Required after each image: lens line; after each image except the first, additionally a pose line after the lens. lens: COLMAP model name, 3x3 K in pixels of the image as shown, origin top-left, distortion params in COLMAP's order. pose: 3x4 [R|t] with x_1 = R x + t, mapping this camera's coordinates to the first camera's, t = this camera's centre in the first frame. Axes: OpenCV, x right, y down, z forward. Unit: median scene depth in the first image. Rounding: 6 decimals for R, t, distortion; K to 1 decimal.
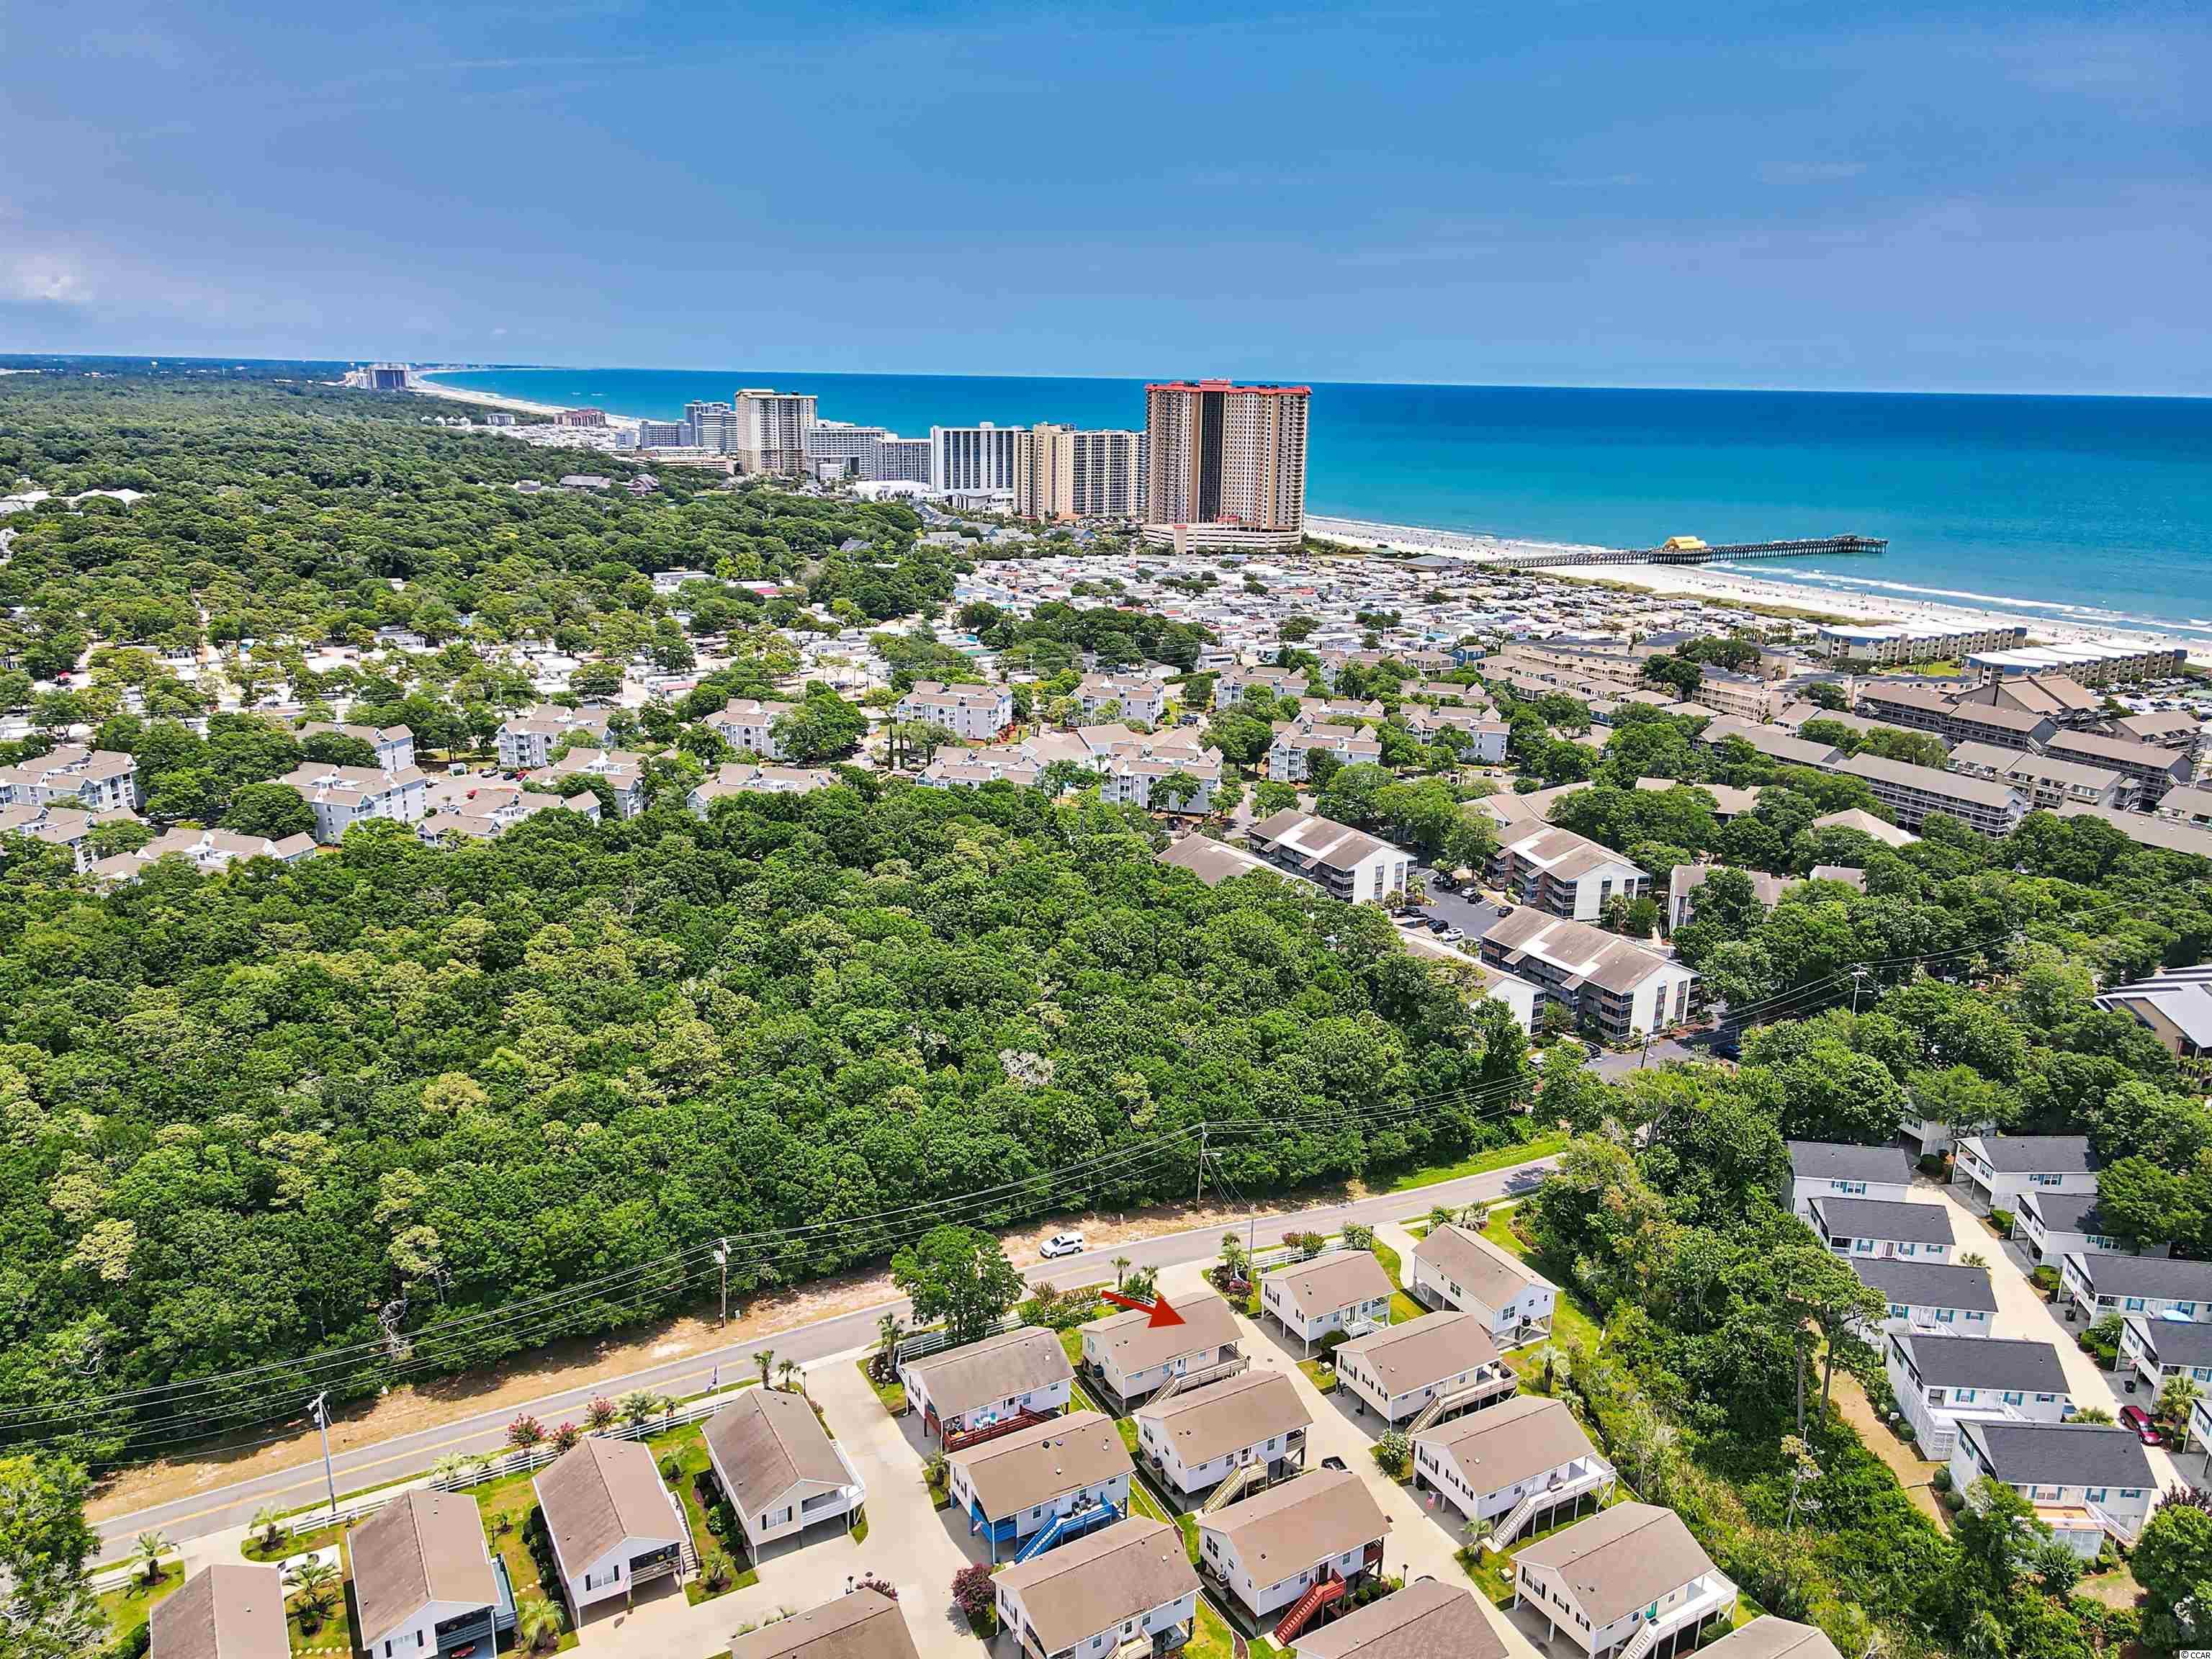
lens RADIAL K [[1616.5, 0, 1118.9], [0, 1616.5, 825.1], [0, 0, 1]] dist [0.003355, 0.025911]
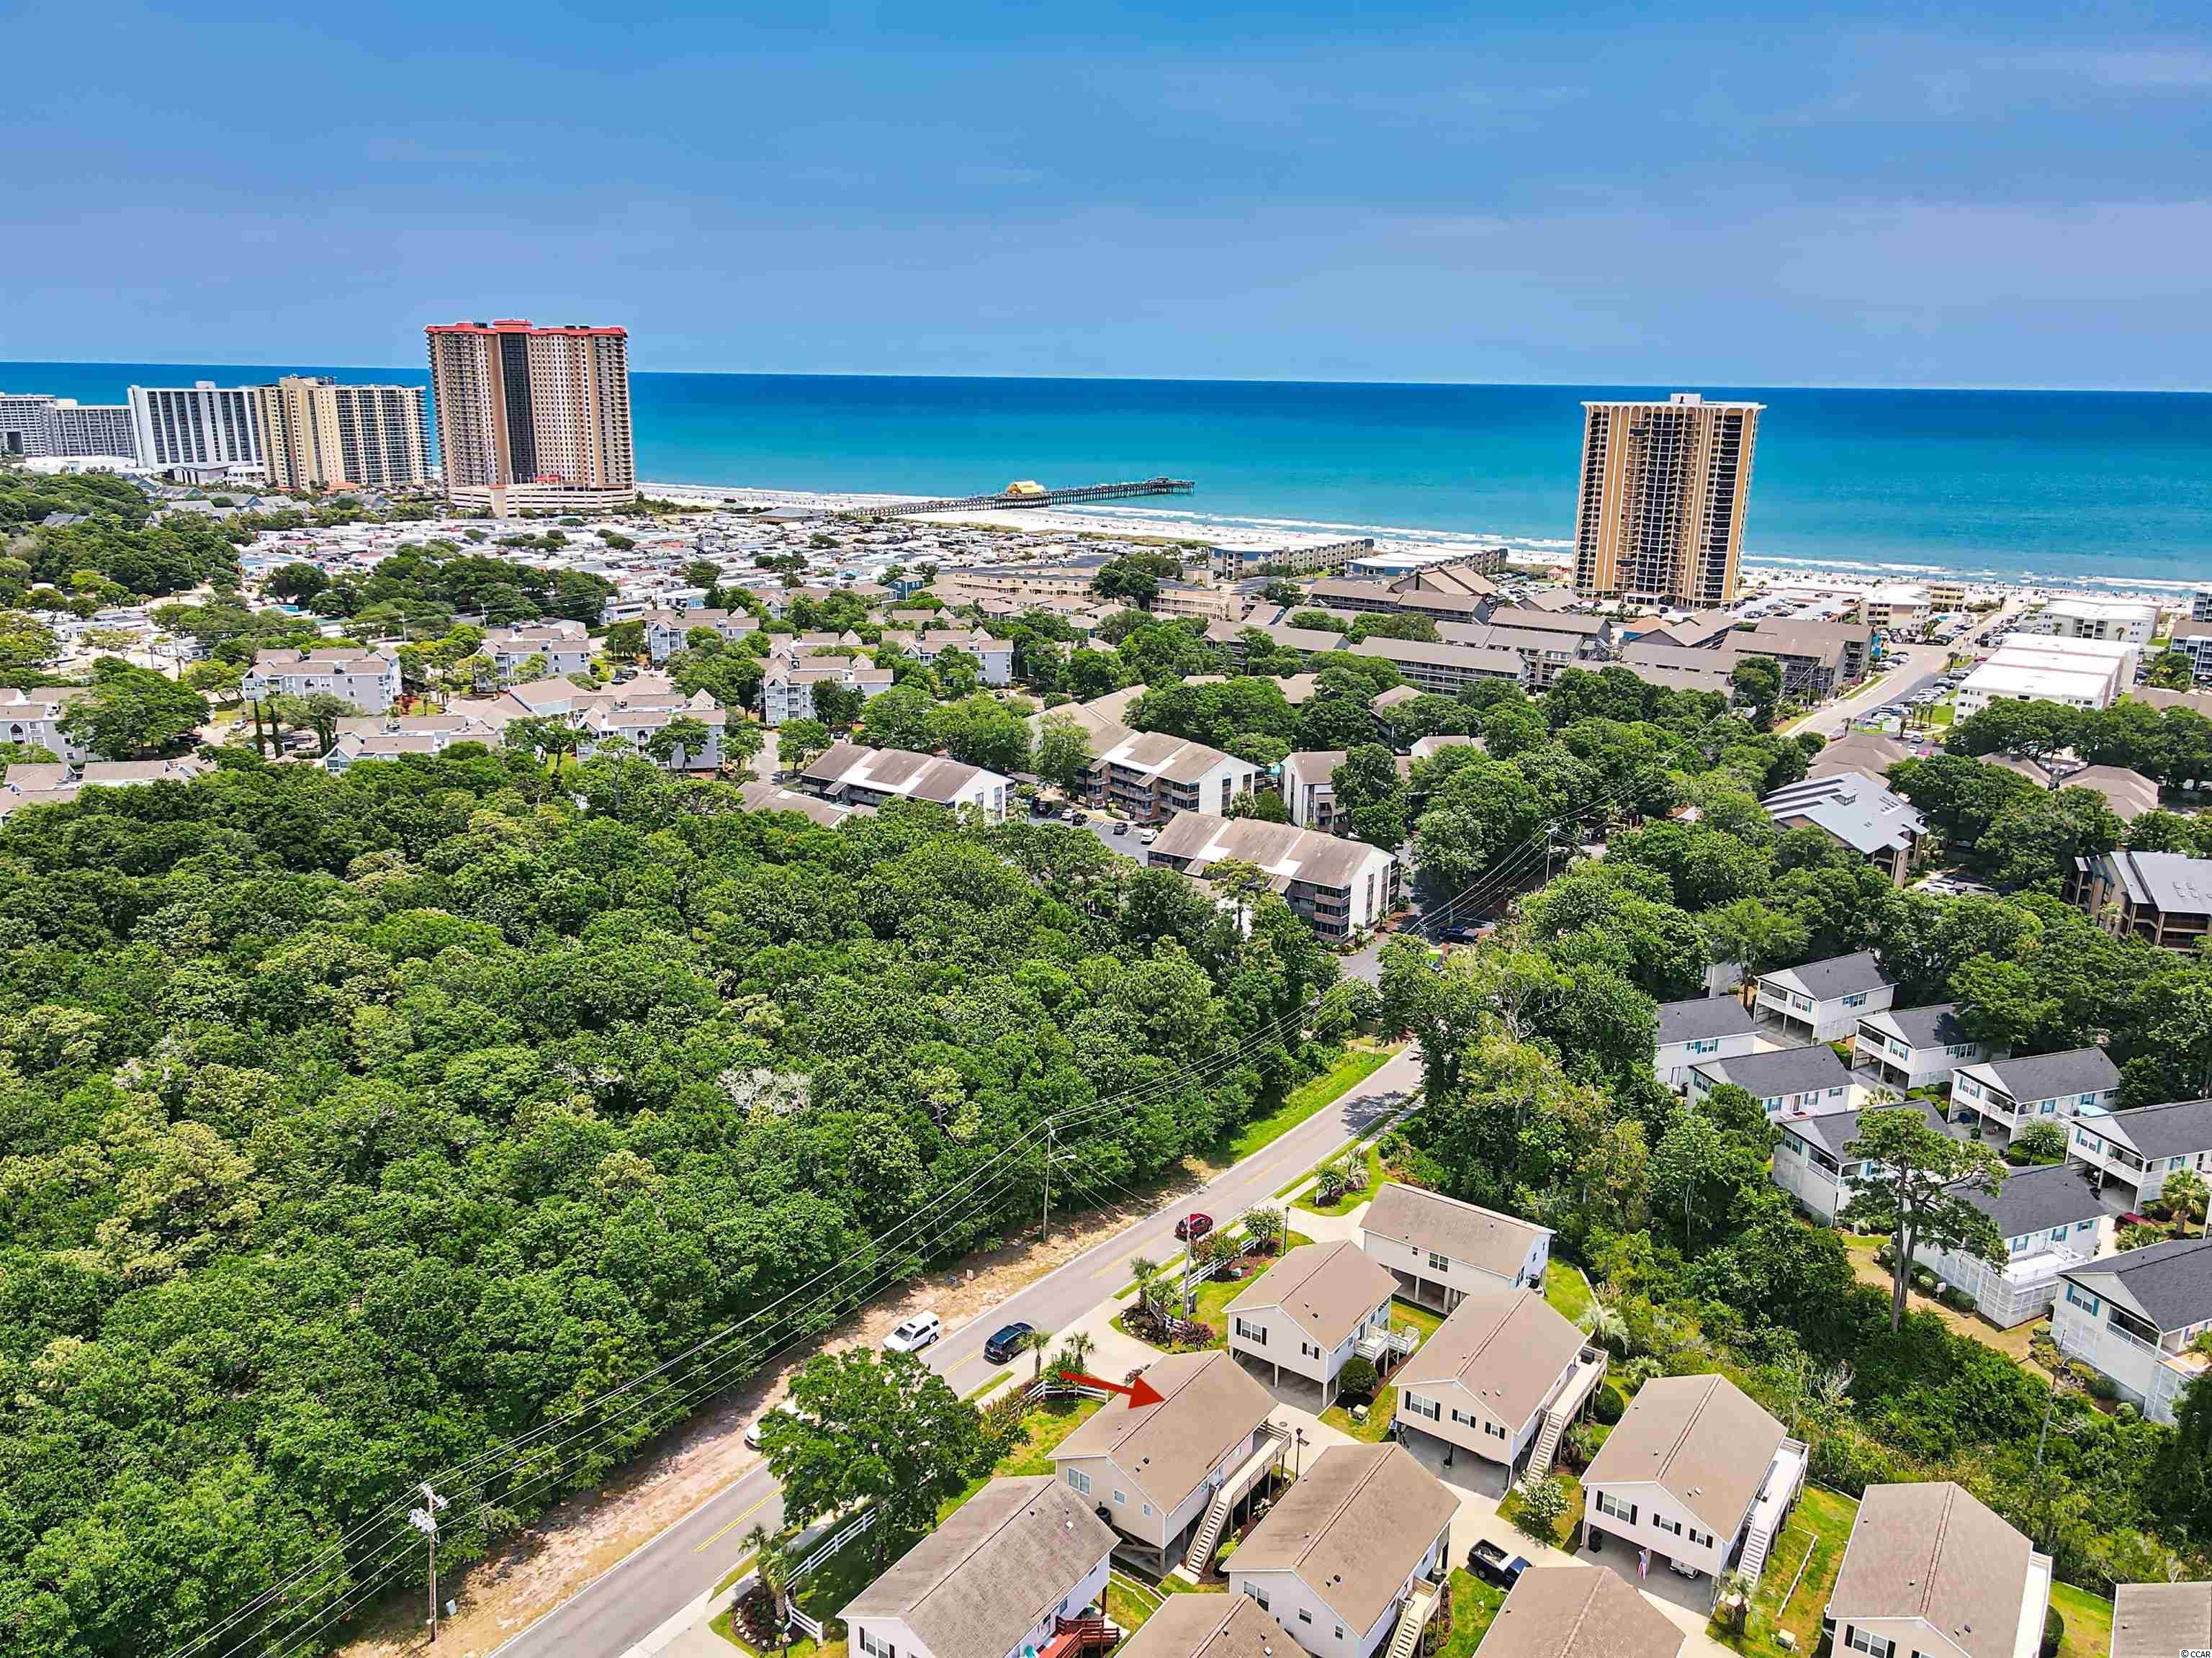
lens RADIAL K [[1616.3, 0, 1114.7], [0, 1616.3, 823.0], [0, 0, 1]] dist [0.003355, 0.025911]
pose [[0.903247, -0.122780, 0.411181, -0.130497], [0.120500, 0.992211, 0.031573, 0.024199], [-0.411855, 0.021029, 0.911007, 0.222220]]
